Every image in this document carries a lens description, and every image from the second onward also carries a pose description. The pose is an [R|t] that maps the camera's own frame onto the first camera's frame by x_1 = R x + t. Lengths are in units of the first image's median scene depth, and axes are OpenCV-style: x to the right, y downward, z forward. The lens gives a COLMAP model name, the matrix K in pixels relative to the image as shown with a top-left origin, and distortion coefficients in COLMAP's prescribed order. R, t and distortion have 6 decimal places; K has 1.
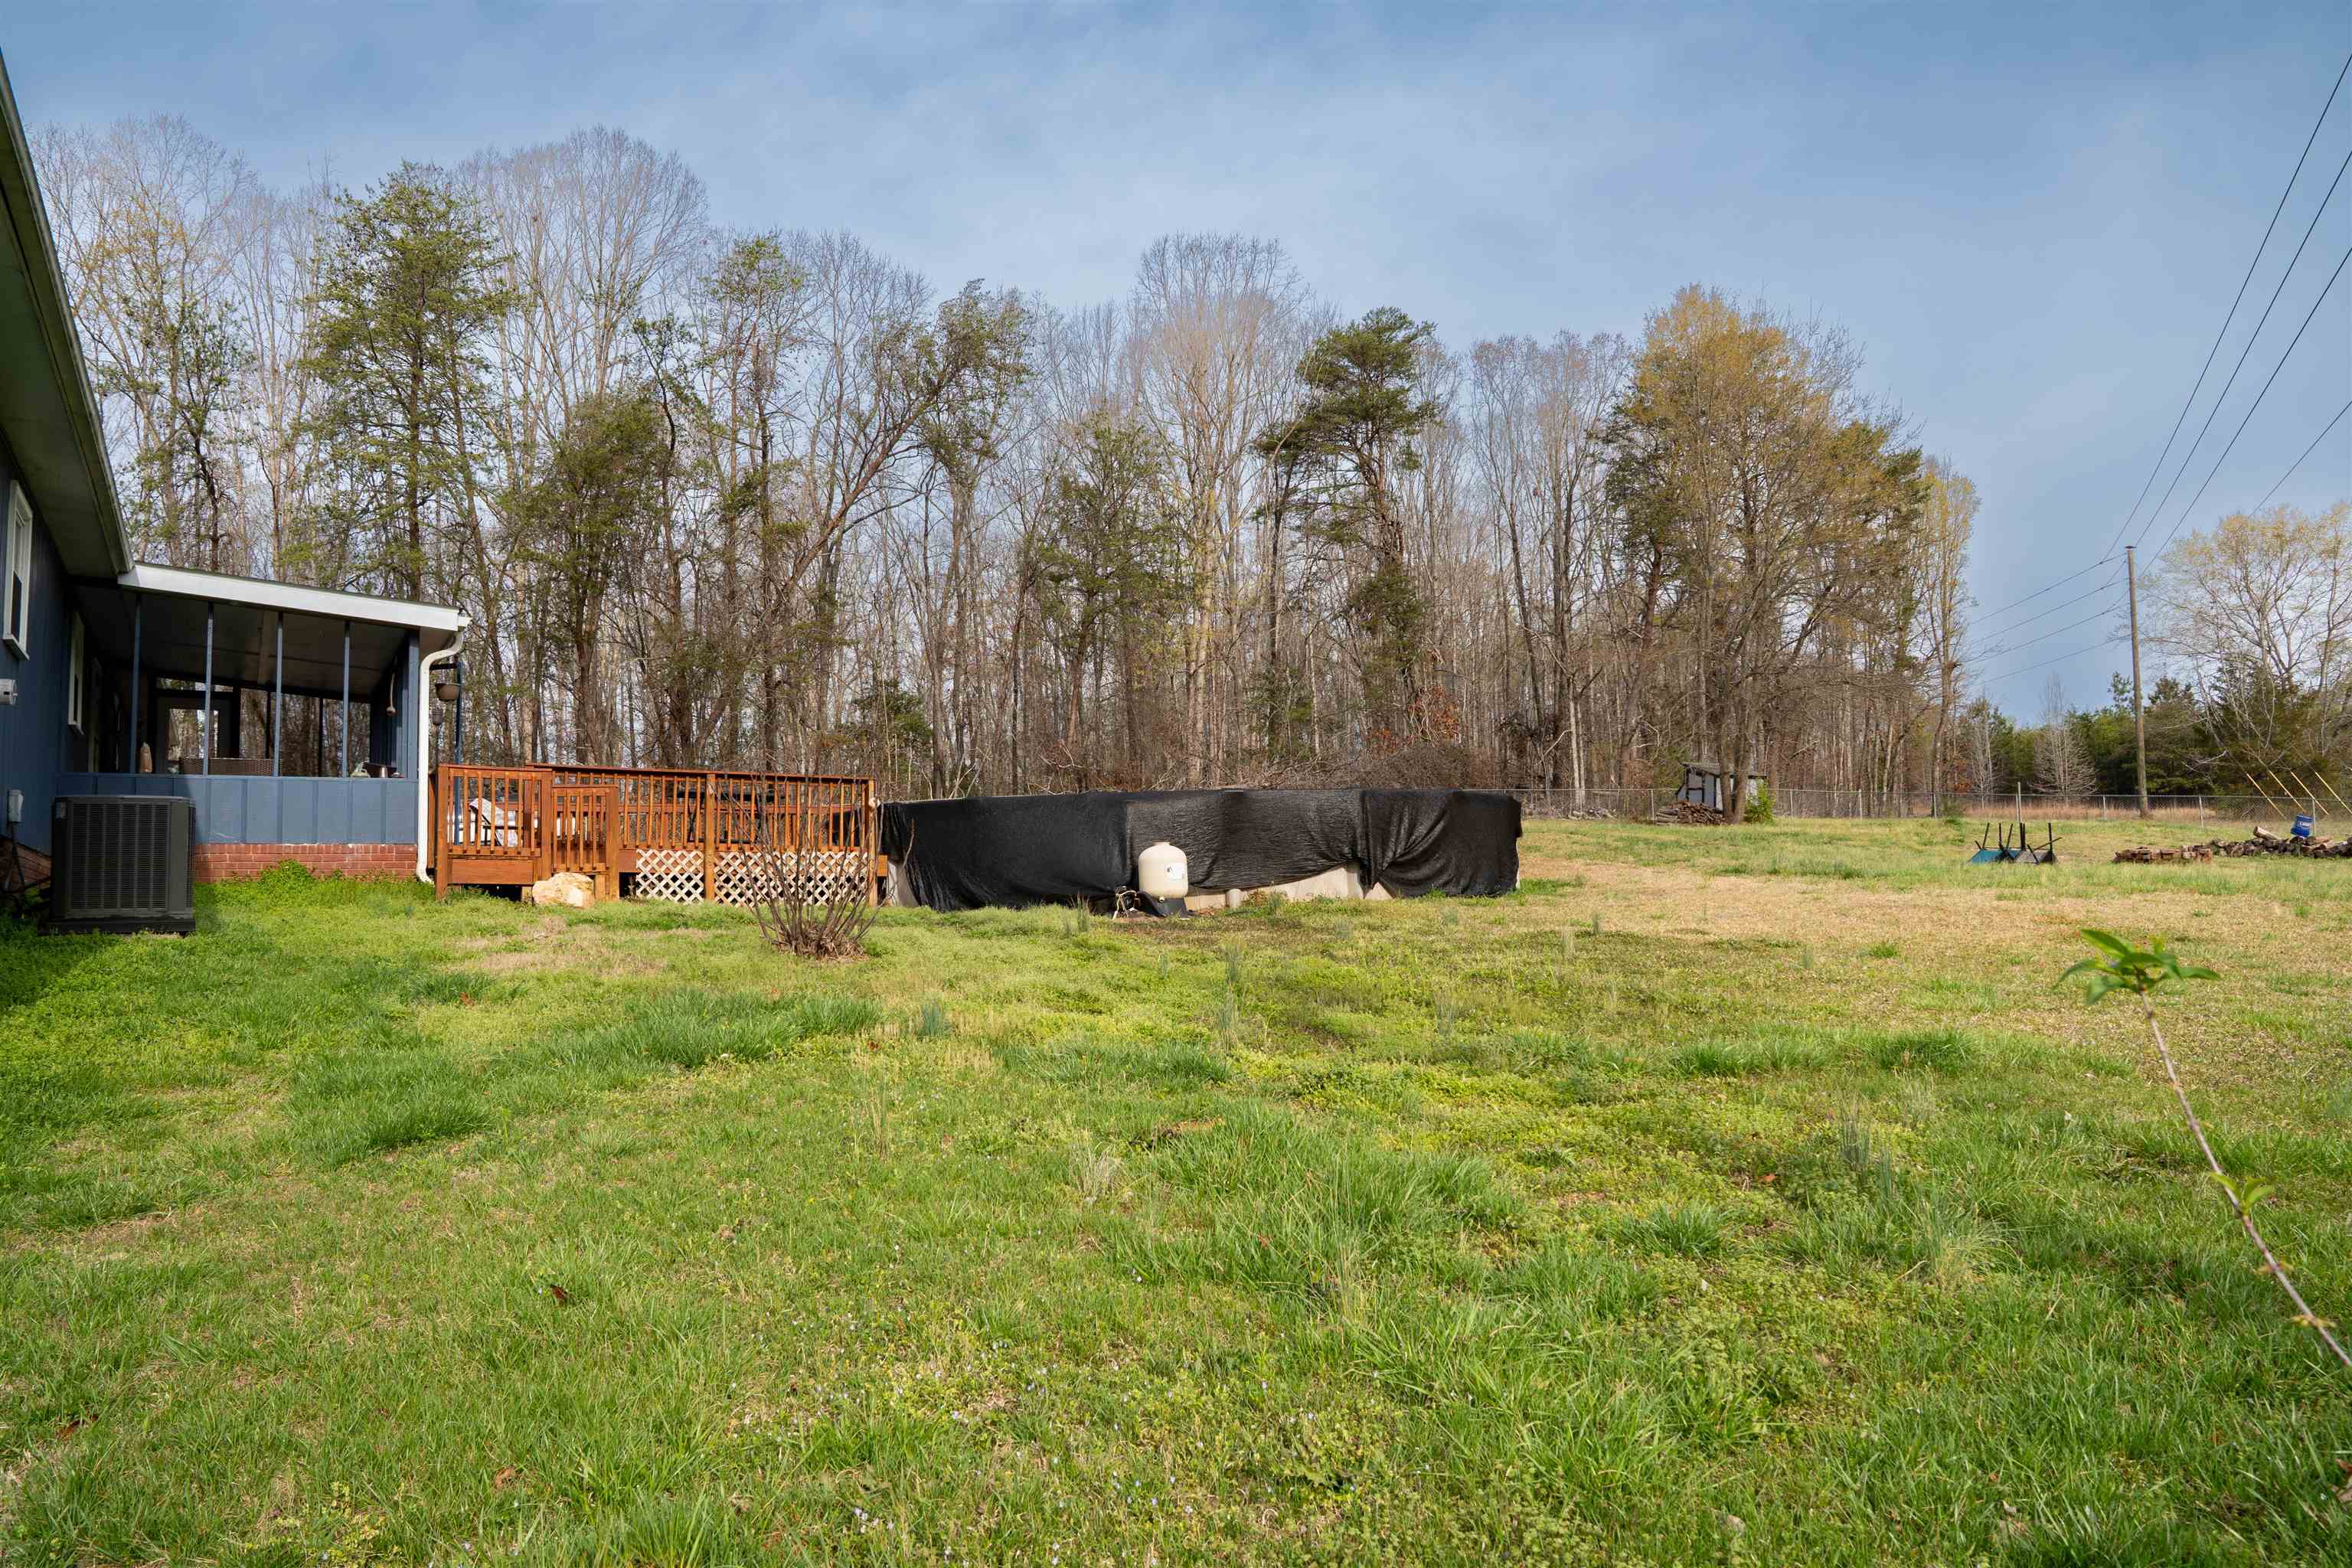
lens RADIAL K [[1625.5, 0, 1163.6], [0, 1625.5, 768.8], [0, 0, 1]] dist [-0.126580, 0.092987]
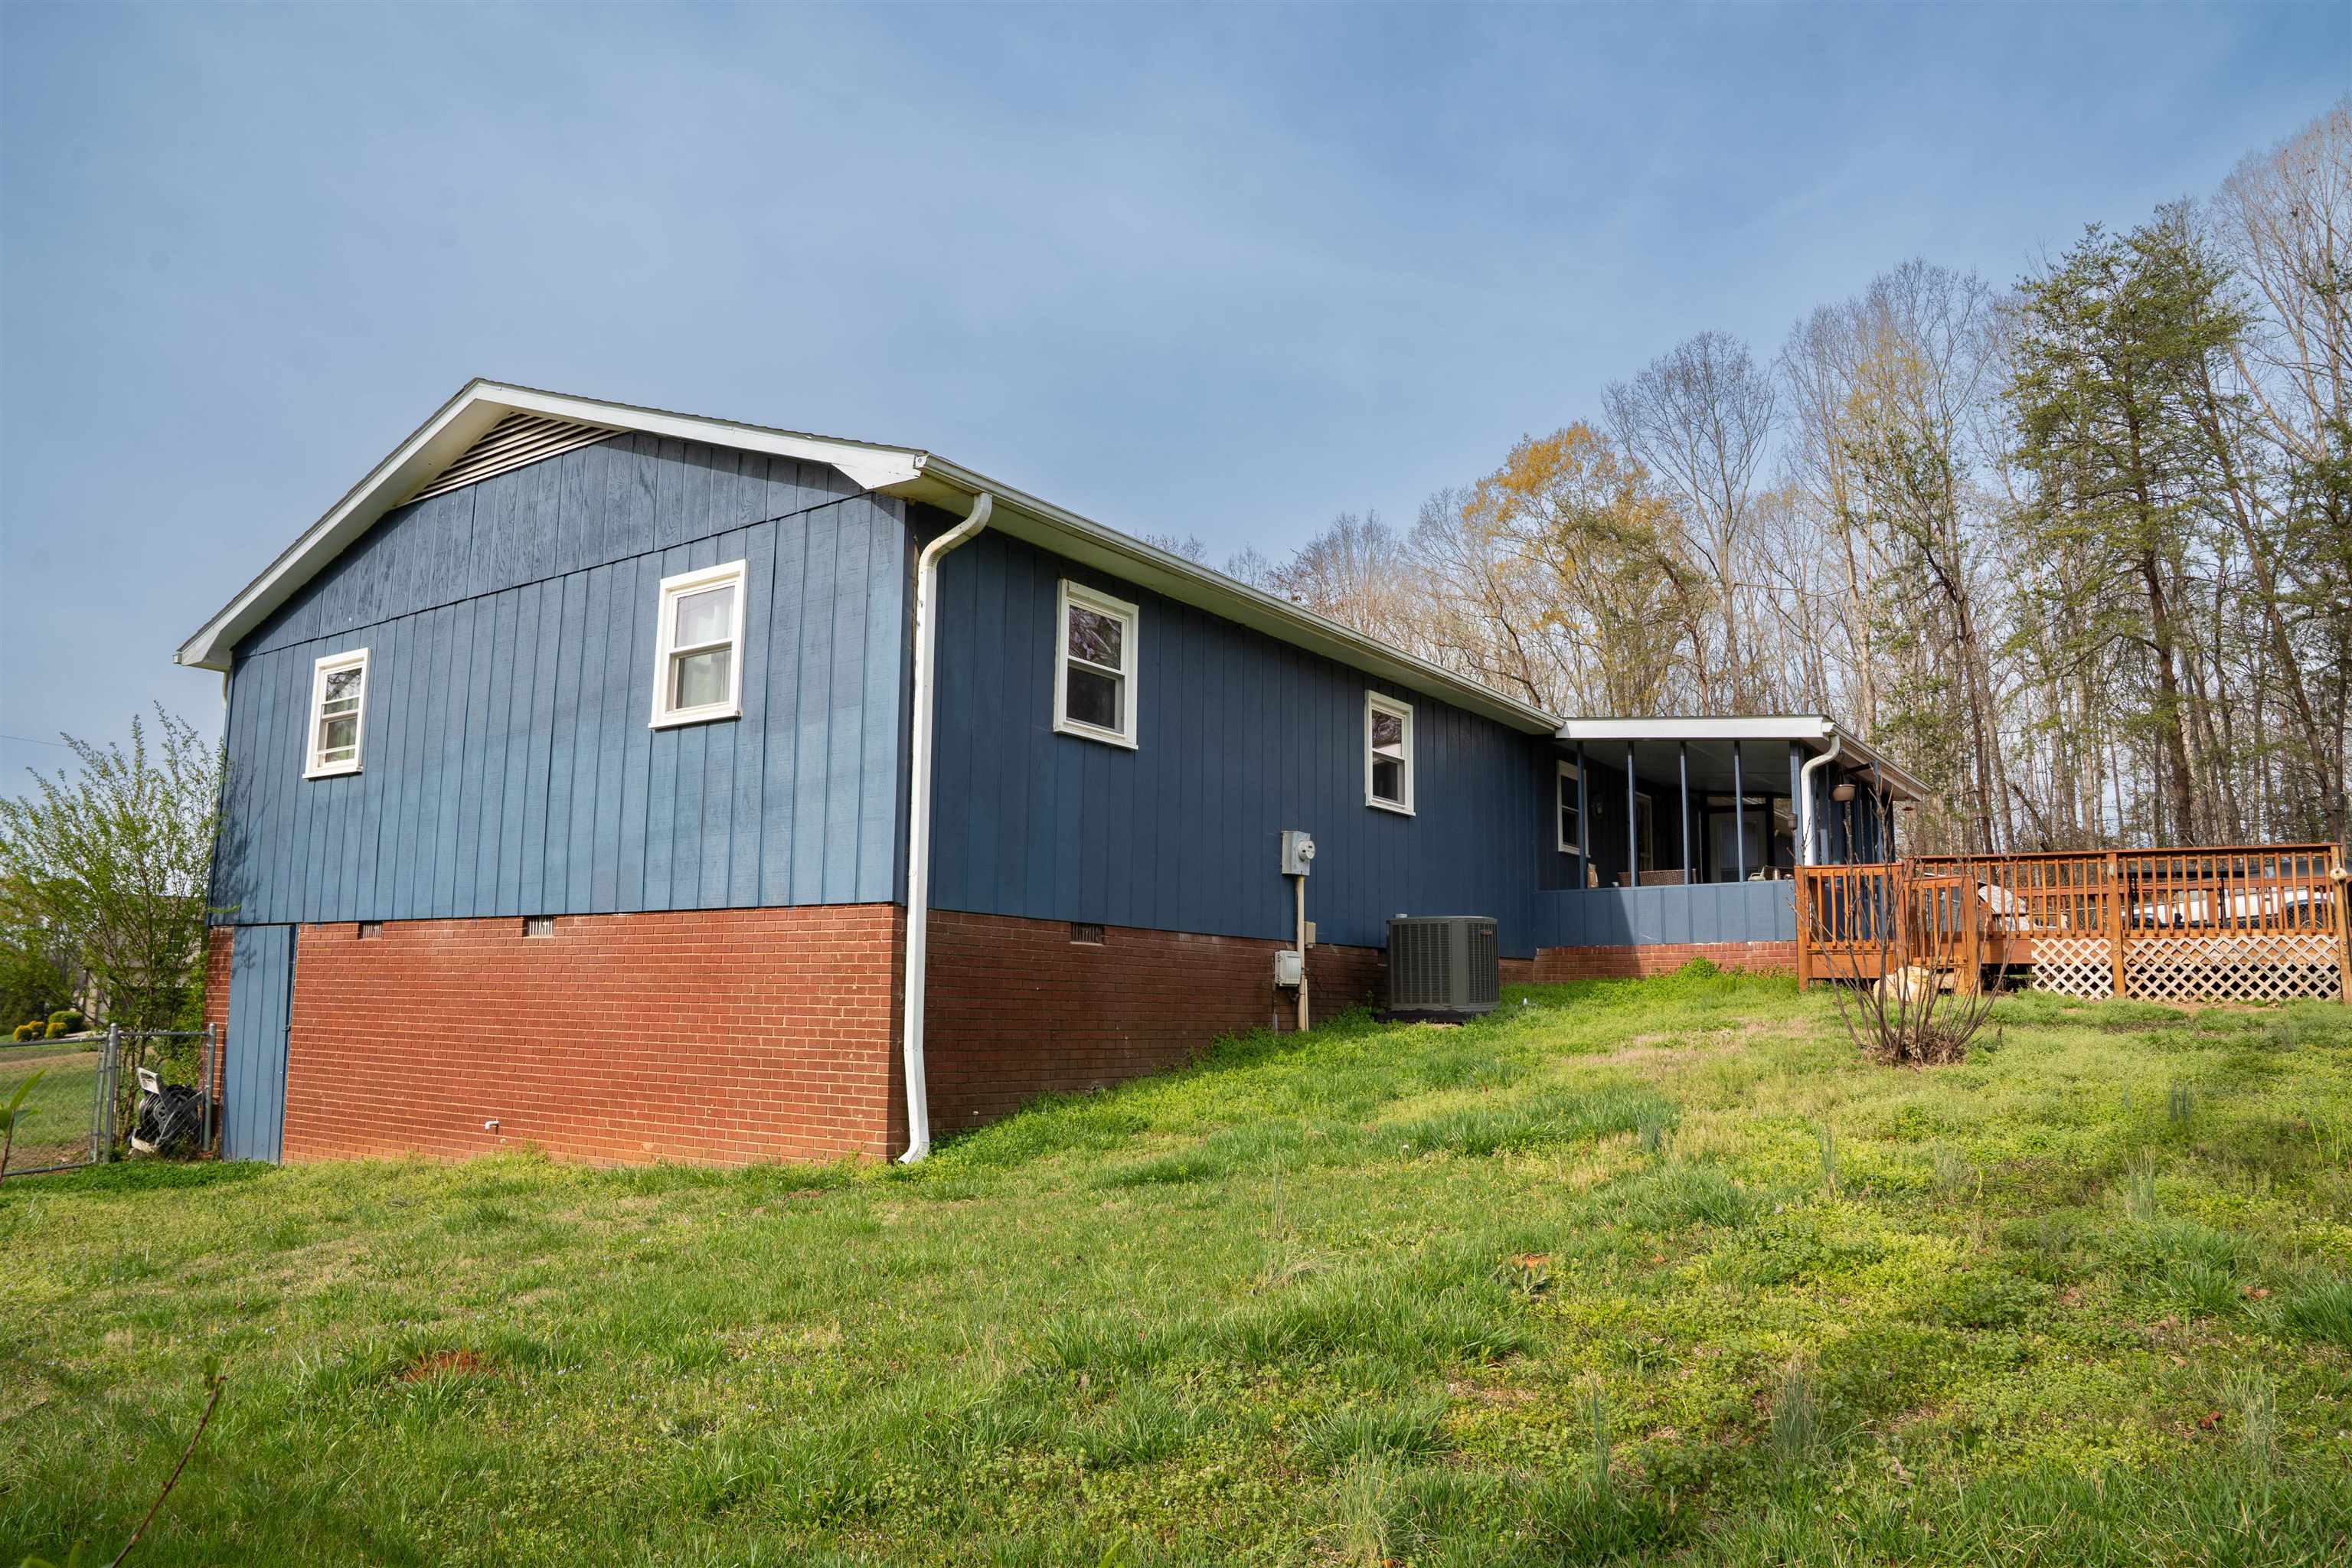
lens RADIAL K [[1625.5, 0, 1163.6], [0, 1625.5, 768.8], [0, 0, 1]] dist [-0.126580, 0.092987]
pose [[0.410769, -0.105122, -0.905659, 0.313018], [0.064444, 0.994194, -0.086169, -0.002643], [0.909459, -0.022968, 0.415158, 0.149802]]
